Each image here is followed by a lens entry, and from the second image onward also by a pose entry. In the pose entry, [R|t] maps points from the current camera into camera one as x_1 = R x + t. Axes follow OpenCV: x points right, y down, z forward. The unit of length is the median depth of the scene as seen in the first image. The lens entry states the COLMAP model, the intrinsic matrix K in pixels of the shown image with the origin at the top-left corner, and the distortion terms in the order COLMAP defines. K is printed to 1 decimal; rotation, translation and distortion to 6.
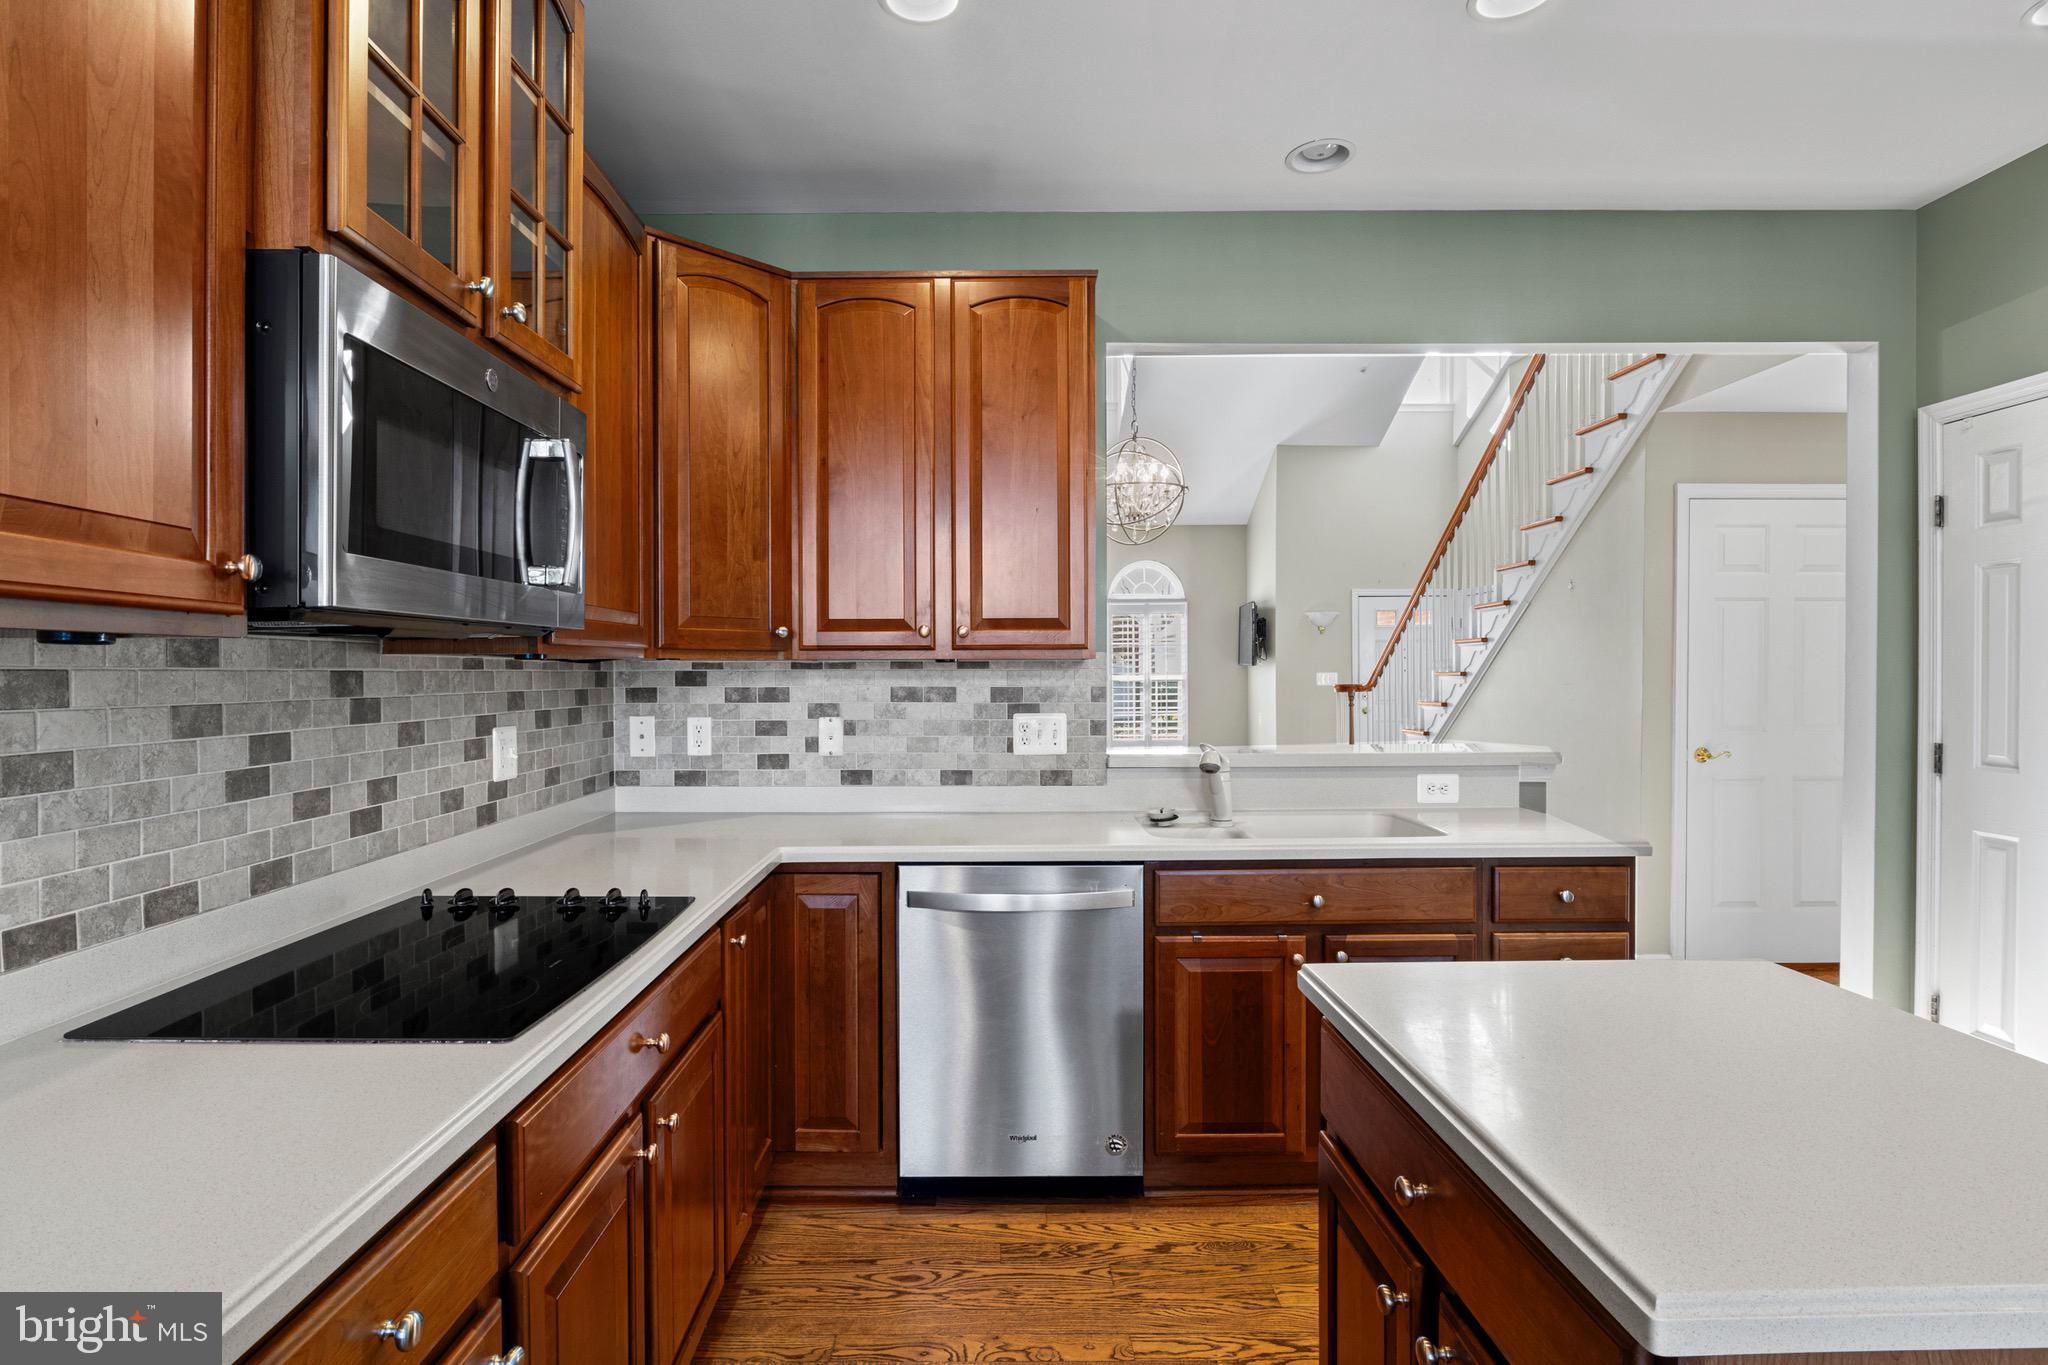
lens RADIAL K [[1026.8, 0, 991.2], [0, 1026.8, 685.9], [0, 0, 1]] dist [-0.013469, -0.000736]
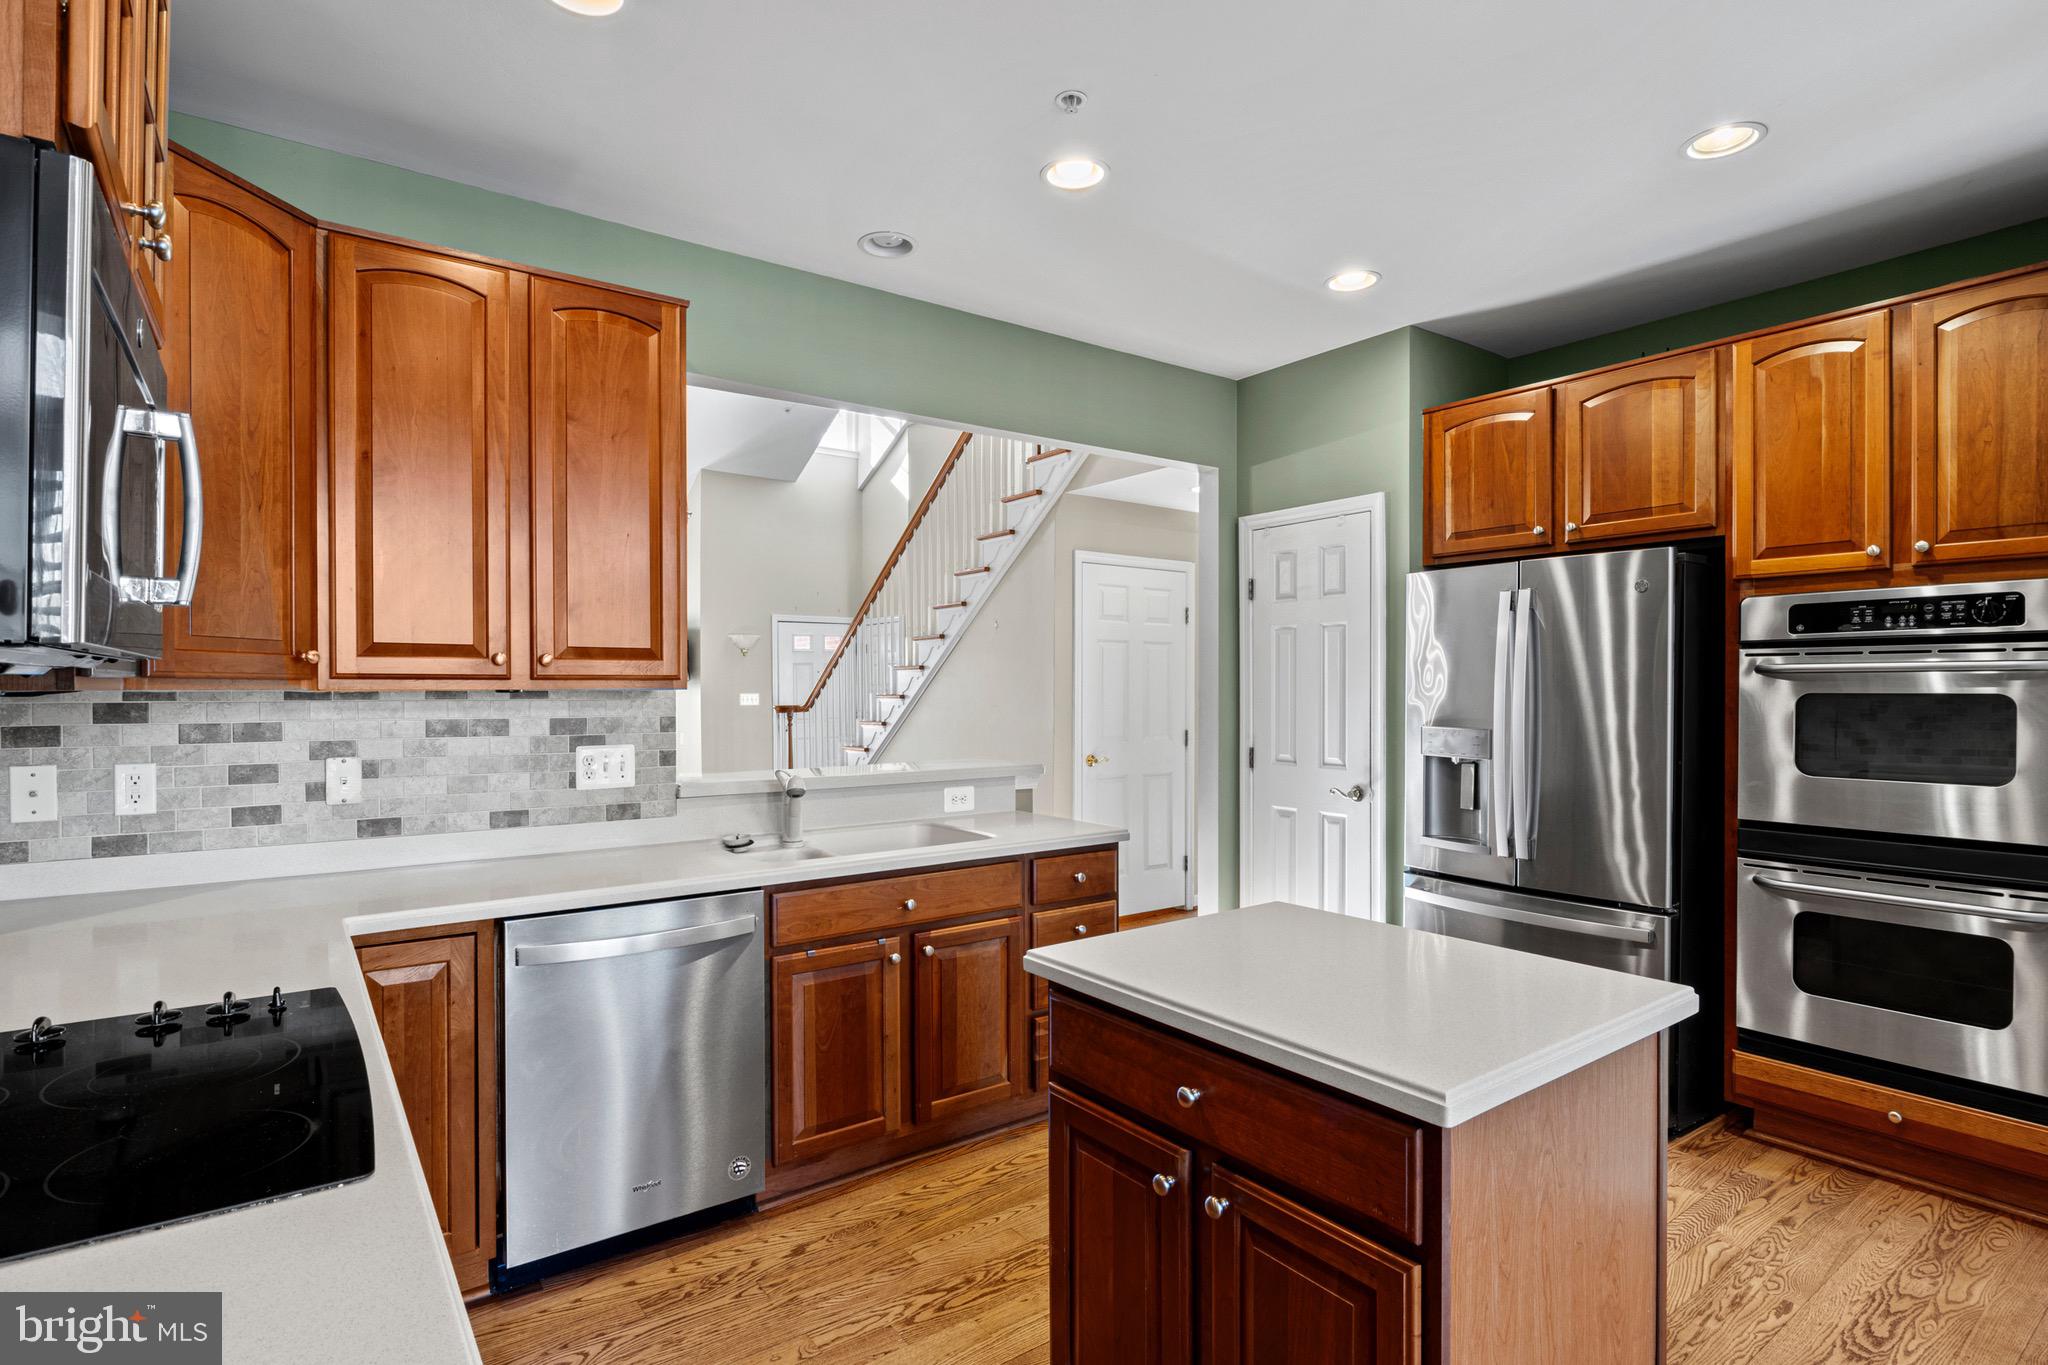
lens RADIAL K [[1015.1, 0, 1026.6], [0, 1015.1, 695.7], [0, 0, 1]] dist [-0.011279, 0.001370]
pose [[0.805606, -0.001376, 0.592450, -0.199354], [0.005491, 0.999972, -0.005143, -0.012682], [-0.592426, 0.007396, 0.805591, 0.010977]]
